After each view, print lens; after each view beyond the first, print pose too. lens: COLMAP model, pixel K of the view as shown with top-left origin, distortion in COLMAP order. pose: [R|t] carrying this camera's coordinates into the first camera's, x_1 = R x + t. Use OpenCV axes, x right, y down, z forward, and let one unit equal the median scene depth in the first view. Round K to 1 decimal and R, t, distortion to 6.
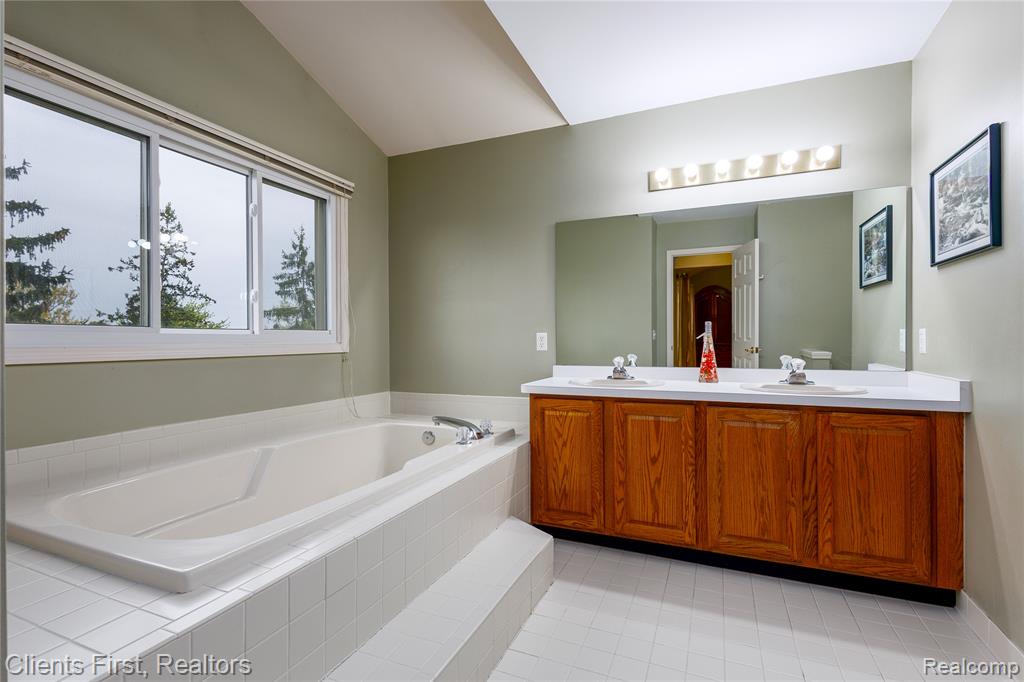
lens RADIAL K [[486.1, 0, 512.2], [0, 486.1, 340.2], [0, 0, 1]] dist [0.002707, -0.000810]
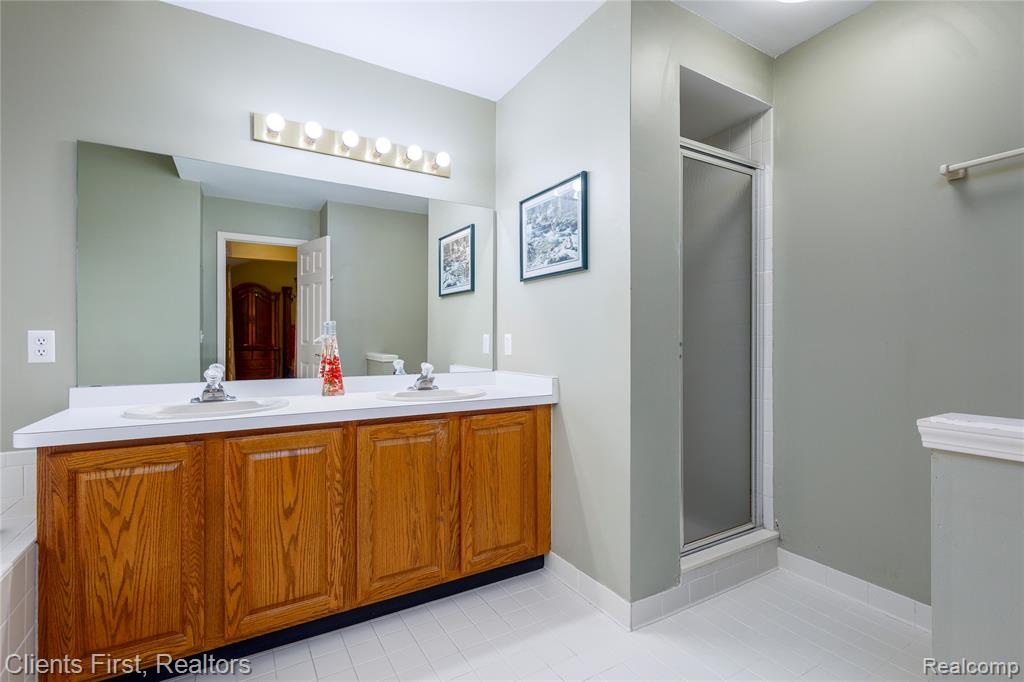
lens RADIAL K [[486.1, 0, 511.2], [0, 486.1, 339.8], [0, 0, 1]] dist [0.002707, -0.000810]
pose [[0.585639, 0.007036, 0.810541, -0.097229], [-0.000053, 0.999963, -0.008642, 0.000235], [-0.810572, 0.005019, 0.585617, 0.315117]]
